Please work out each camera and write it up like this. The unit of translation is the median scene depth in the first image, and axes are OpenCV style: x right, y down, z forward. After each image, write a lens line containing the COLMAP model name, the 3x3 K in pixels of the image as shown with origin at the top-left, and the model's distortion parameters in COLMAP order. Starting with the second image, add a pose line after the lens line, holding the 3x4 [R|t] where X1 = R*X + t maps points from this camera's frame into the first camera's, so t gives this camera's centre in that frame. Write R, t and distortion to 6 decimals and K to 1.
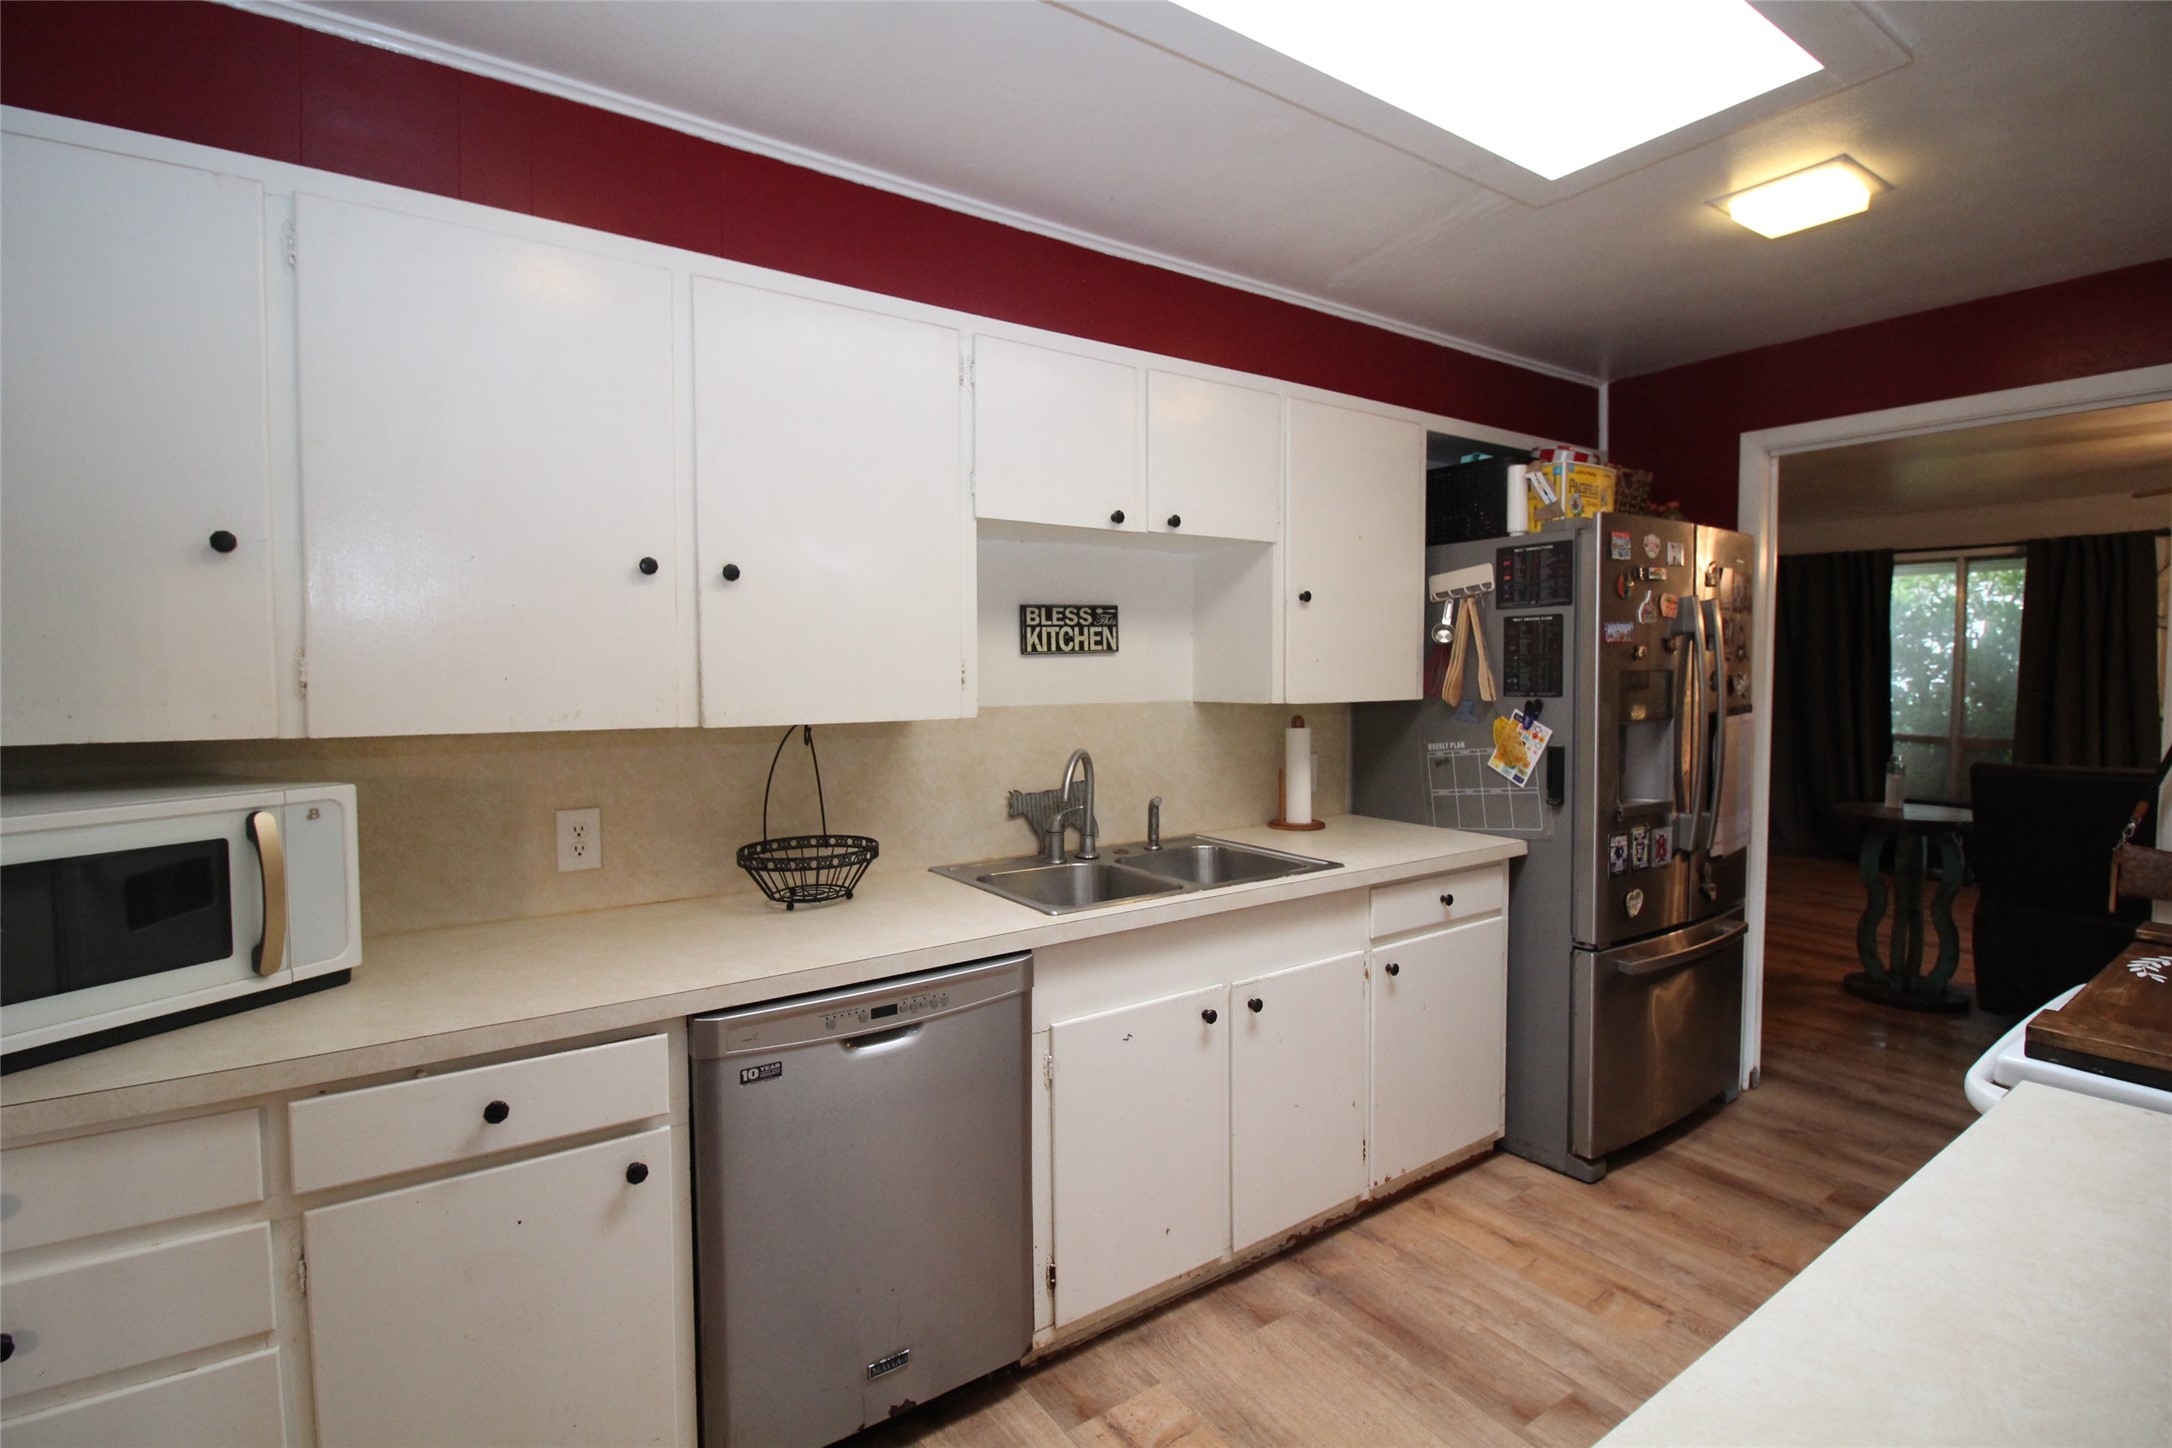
lens RADIAL K [[1020.3, 0, 1074.4], [0, 1020.3, 712.1], [0, 0, 1]] dist [-0.021120, -0.000489]
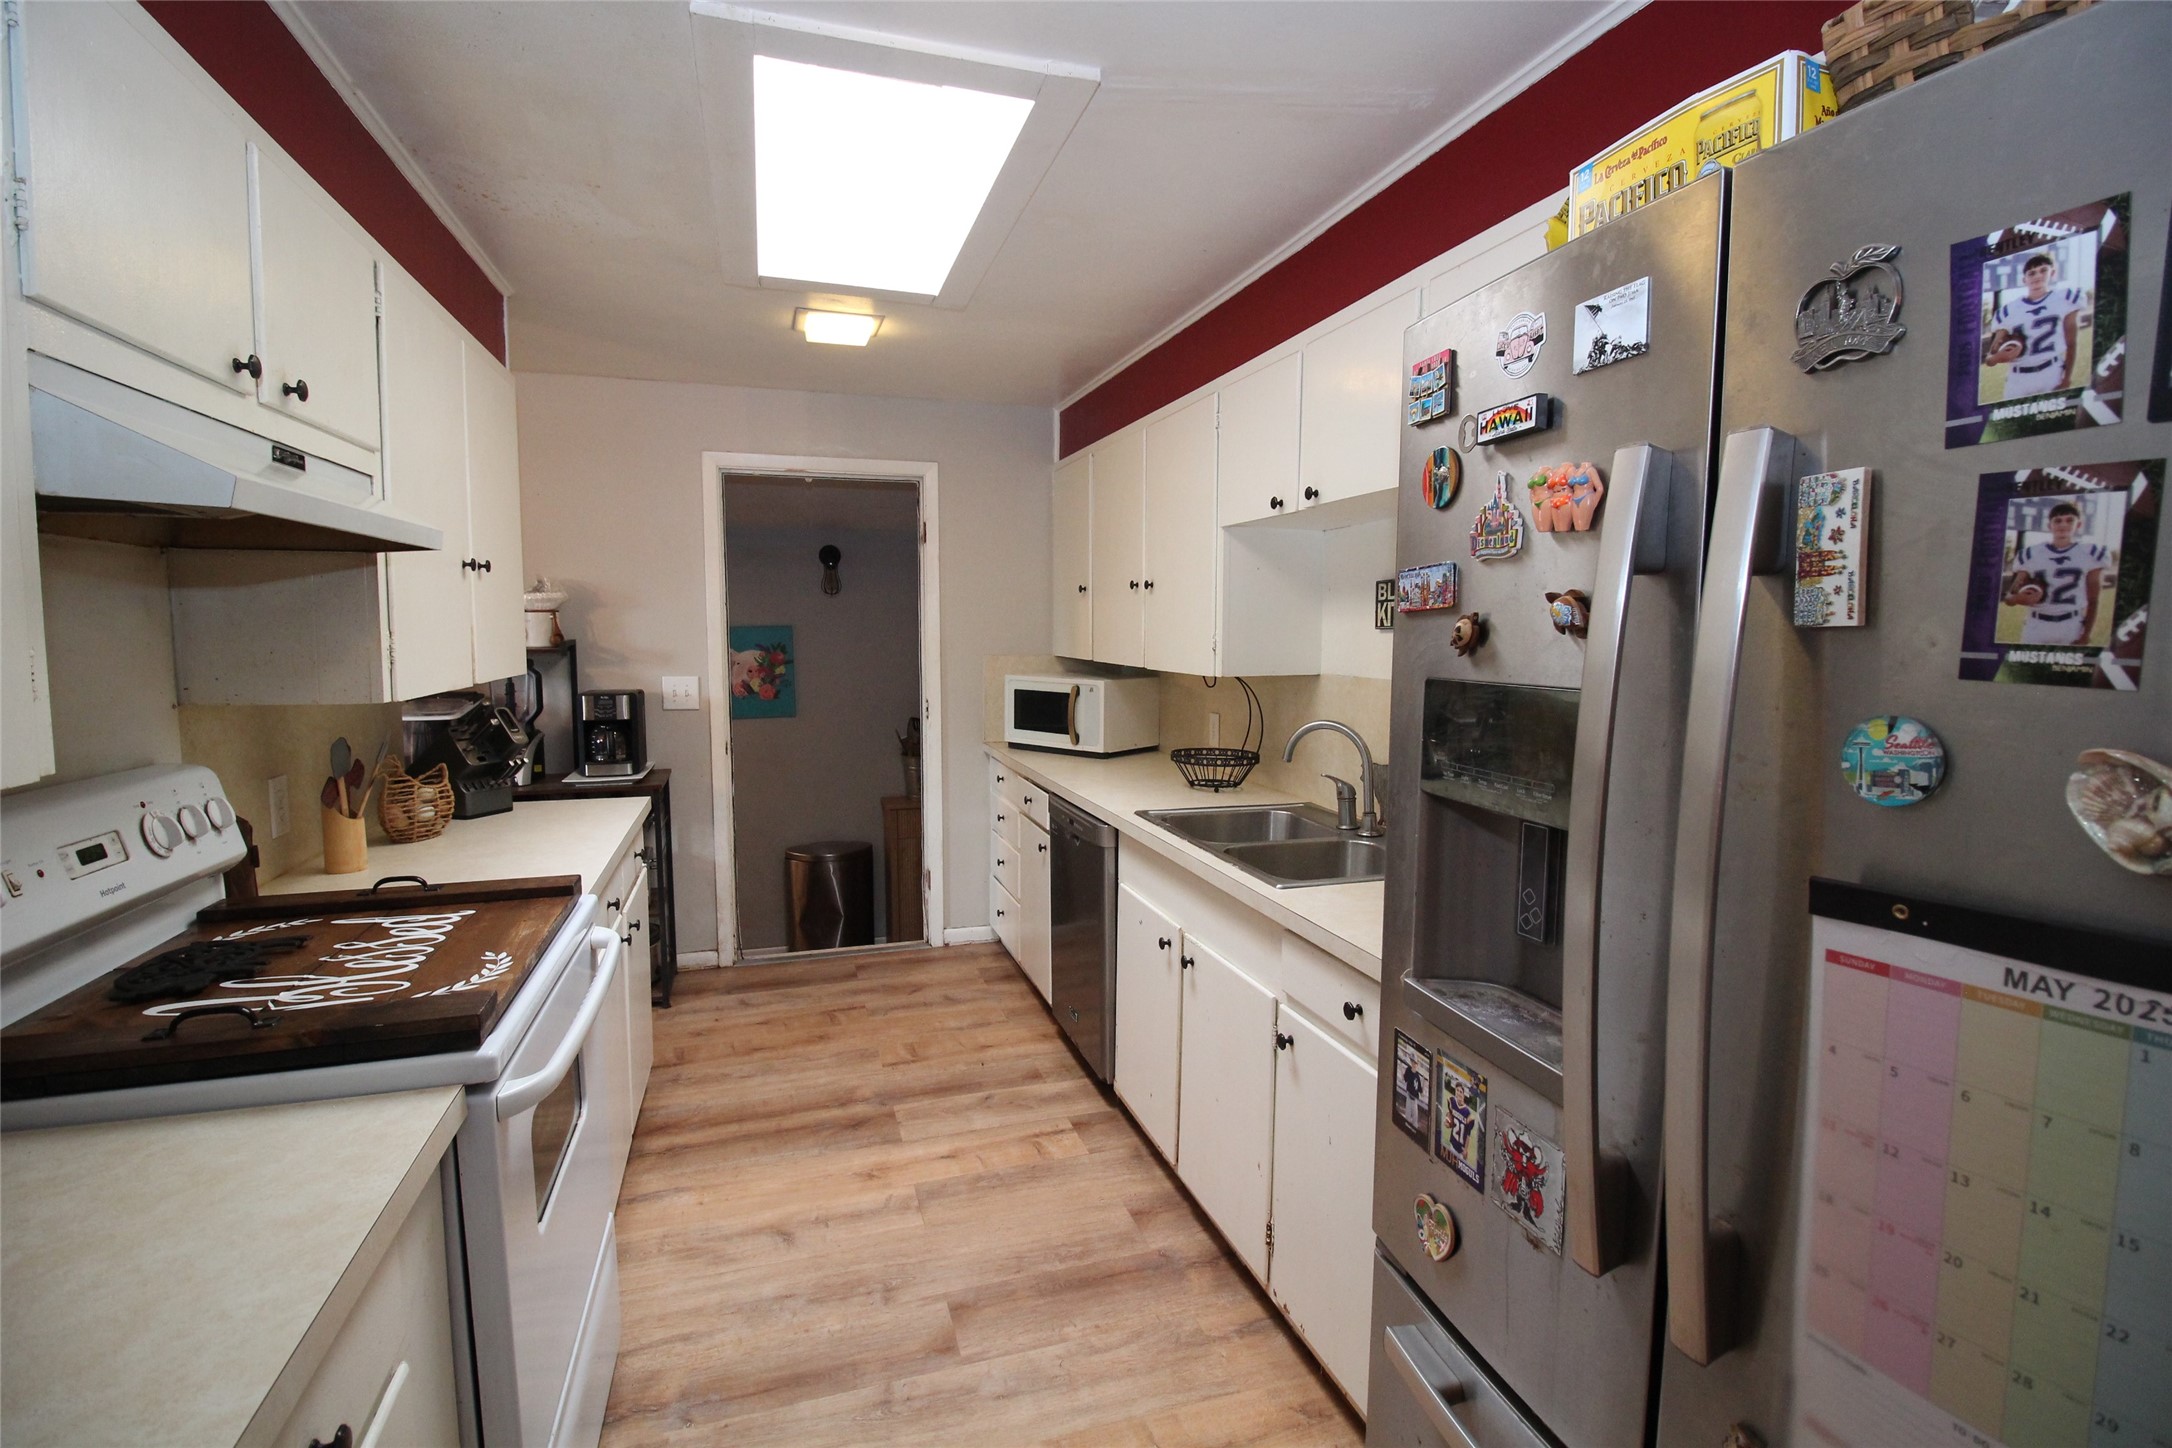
lens RADIAL K [[1006.4, 0, 1088.0], [0, 1006.4, 715.4], [0, 0, 1]] dist [0.001614, -0.013118]
pose [[-0.289497, 0.088386, -0.953089, 1.186125], [-0.045723, 0.993314, 0.106005, -0.074552], [0.956086, 0.074266, -0.283520, 1.176432]]
